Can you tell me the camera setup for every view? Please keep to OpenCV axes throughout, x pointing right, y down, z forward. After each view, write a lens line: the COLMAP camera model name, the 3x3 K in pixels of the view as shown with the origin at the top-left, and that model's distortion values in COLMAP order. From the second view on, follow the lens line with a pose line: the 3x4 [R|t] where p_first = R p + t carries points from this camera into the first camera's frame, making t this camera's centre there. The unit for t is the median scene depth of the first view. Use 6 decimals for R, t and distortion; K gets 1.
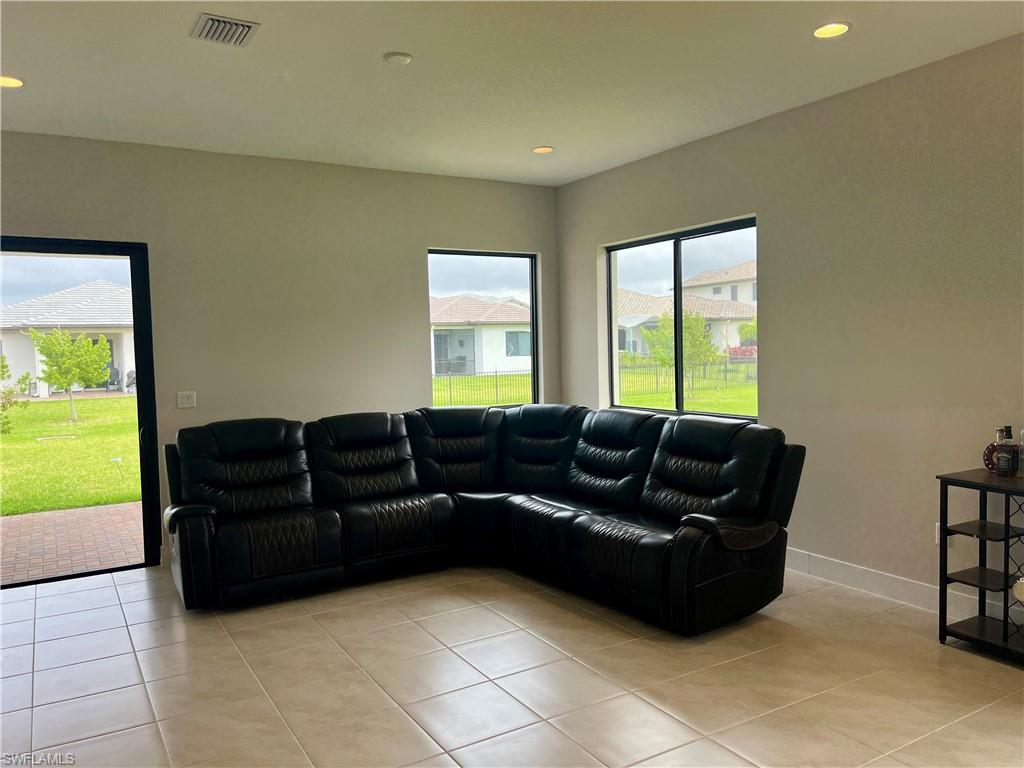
lens RADIAL K [[762.8, 0, 511.8], [0, 762.8, 377.4], [0, 0, 1]] dist [0.061823, -0.073786]
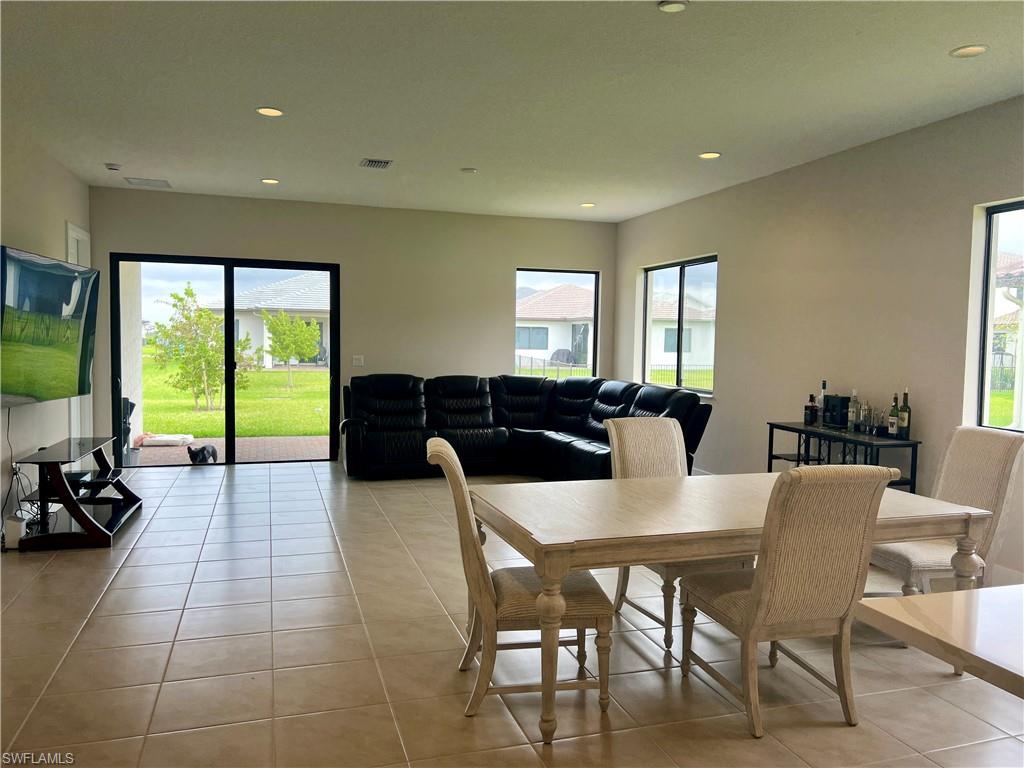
lens RADIAL K [[762.8, 0, 515.1], [0, 762.8, 386.7], [0, 0, 1]] dist [0.061823, -0.073786]
pose [[0.972239, 0.056253, -0.227129, 0.257113], [-0.051775, 0.998330, 0.025628, 0.024096], [0.228191, -0.013157, 0.973528, -0.472085]]
